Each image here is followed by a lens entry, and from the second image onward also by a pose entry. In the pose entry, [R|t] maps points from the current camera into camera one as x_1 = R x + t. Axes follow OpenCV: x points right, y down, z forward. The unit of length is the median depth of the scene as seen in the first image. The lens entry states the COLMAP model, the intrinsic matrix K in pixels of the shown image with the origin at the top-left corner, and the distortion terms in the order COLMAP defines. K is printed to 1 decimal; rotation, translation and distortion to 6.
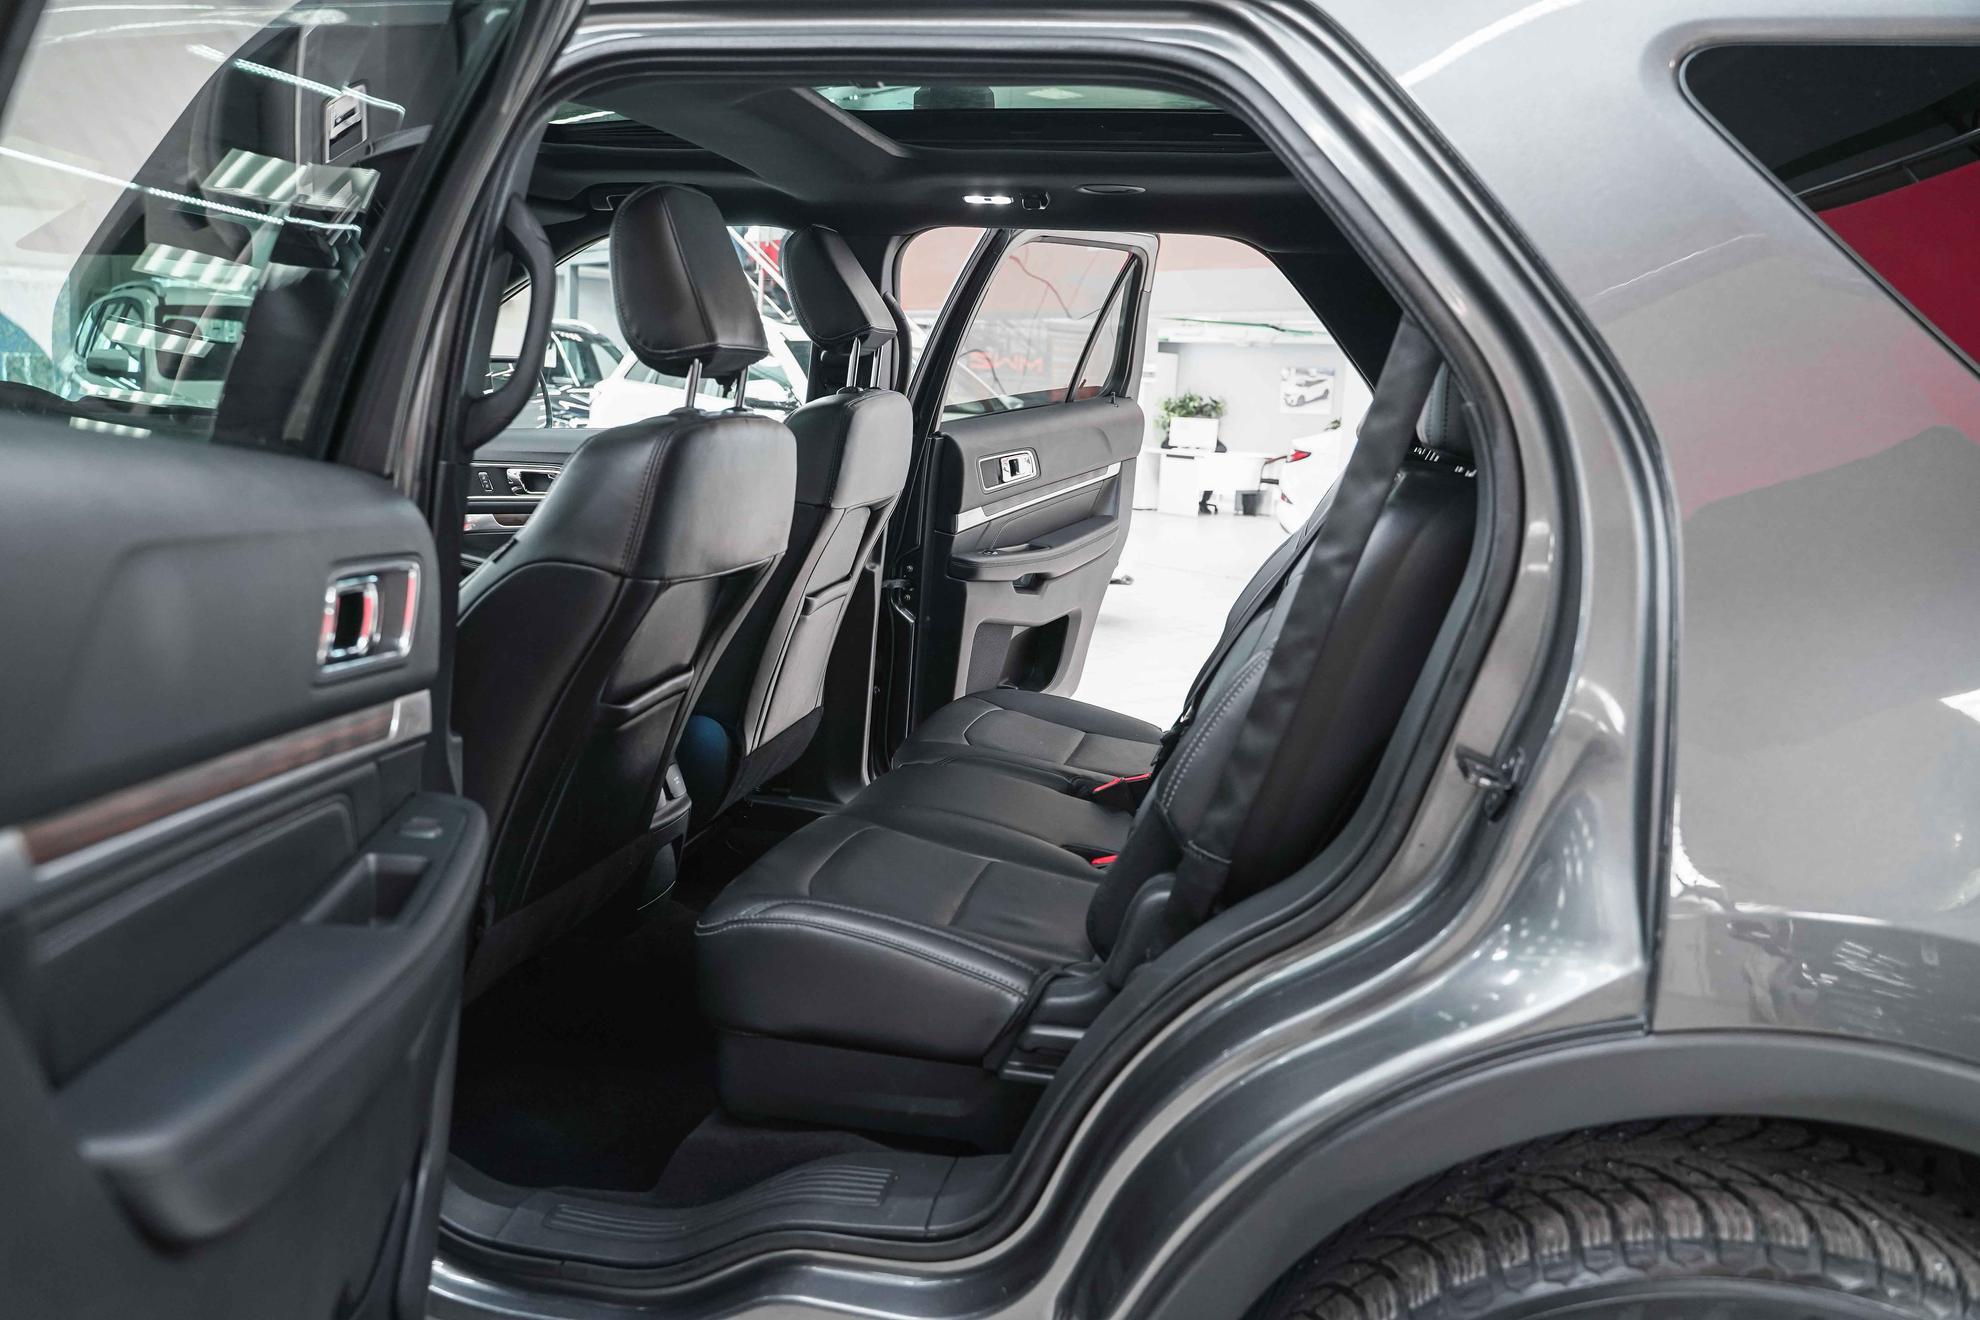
lens RADIAL K [[1581.2, 0, 998.1], [0, 1581.2, 667.1], [0, 0, 1]] dist [-0.009063, -0.006643]
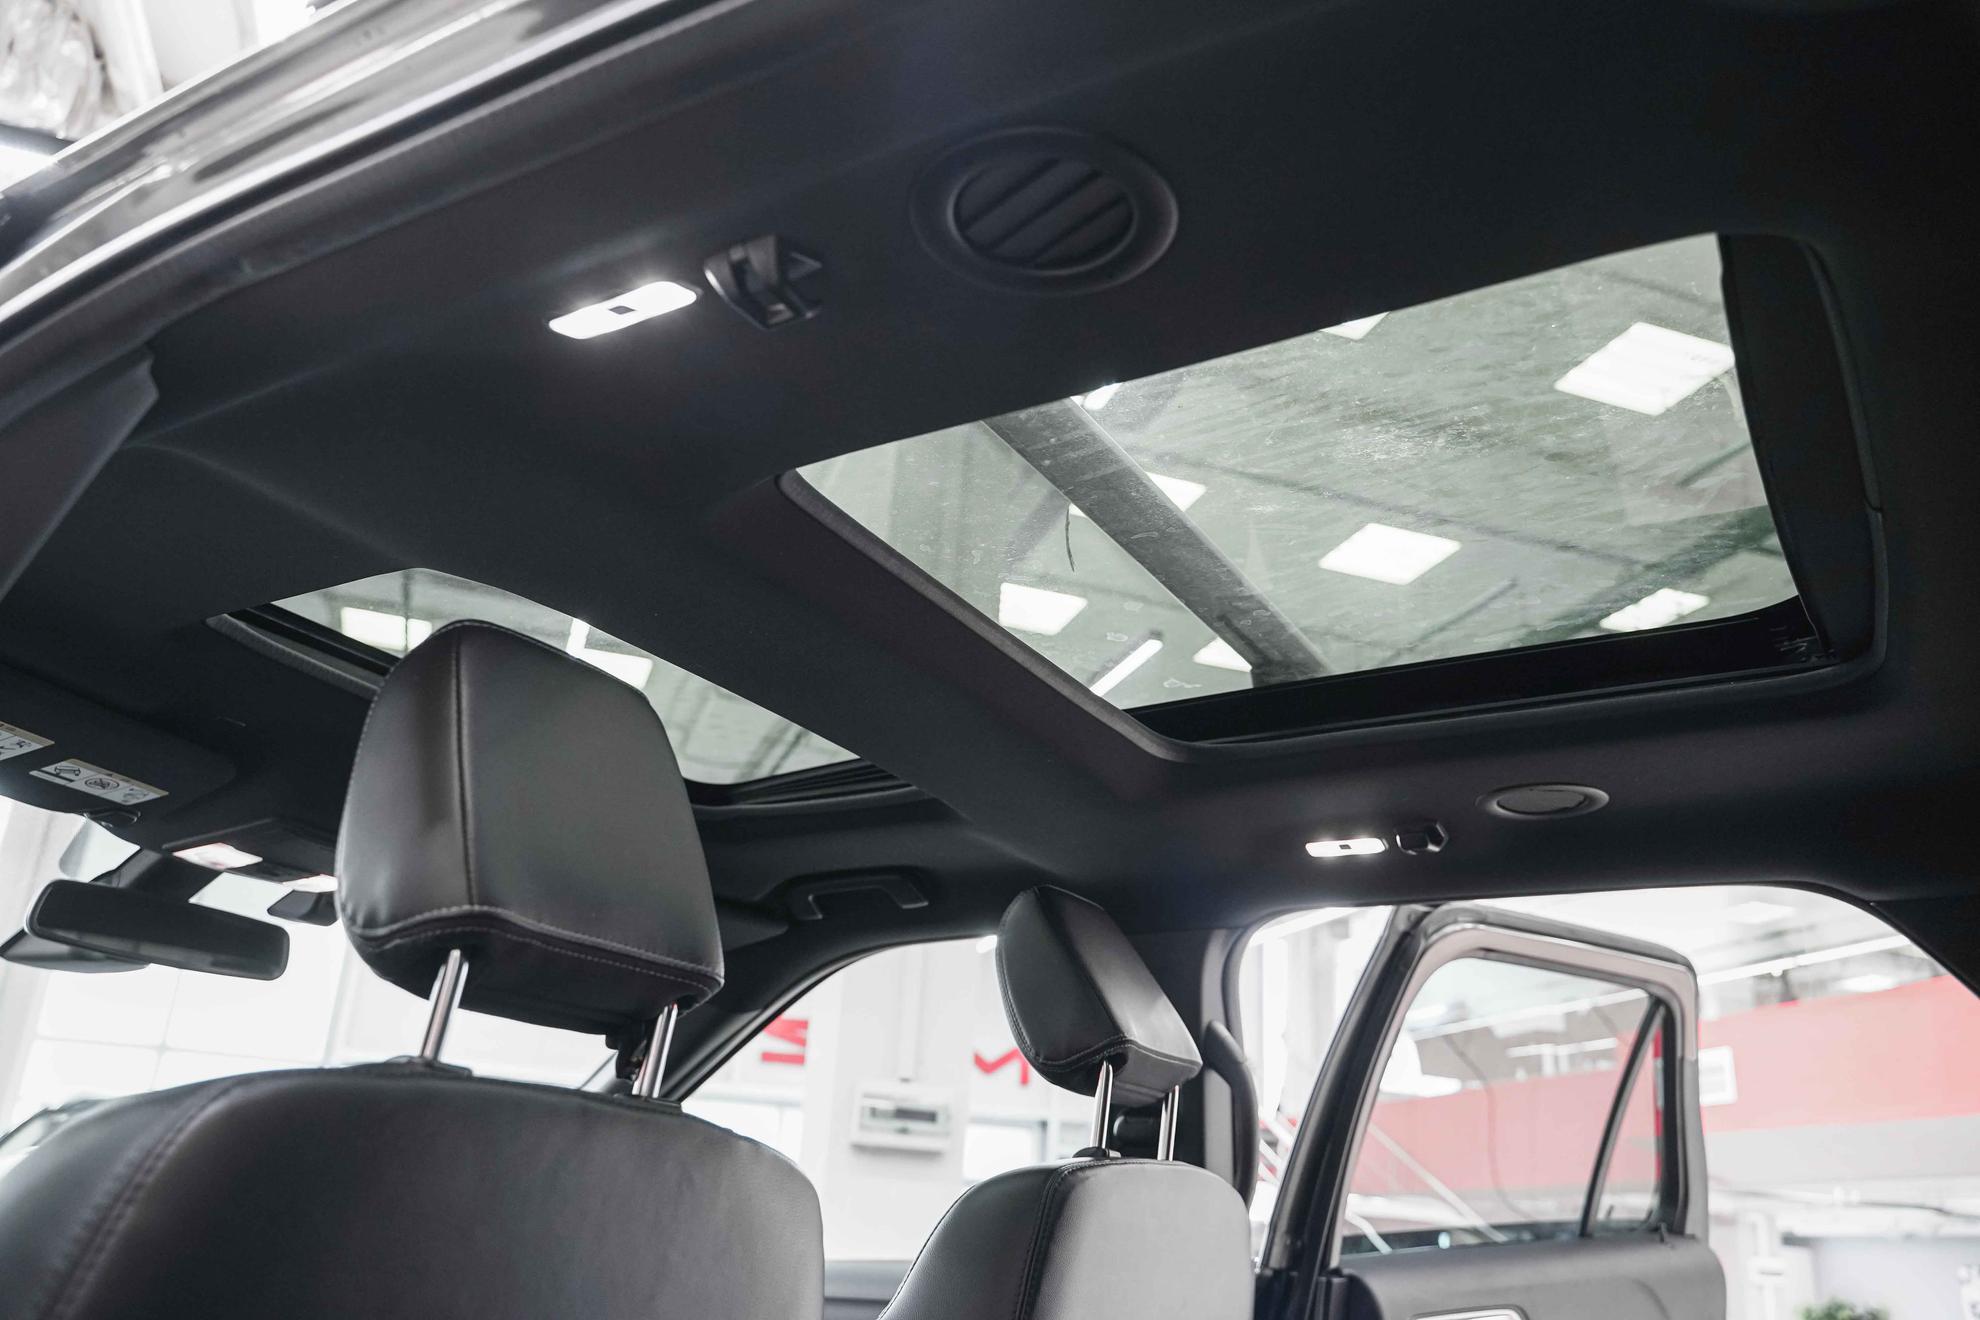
lens RADIAL K [[1581.2, 0, 998.1], [0, 1581.2, 667.1], [0, 0, 1]] dist [-0.009063, -0.006643]
pose [[0.941896, -0.110320, -0.317271, 0.061624], [-0.073642, 0.853732, -0.515480, -0.026240], [0.327731, 0.508893, 0.796003, 0.386237]]
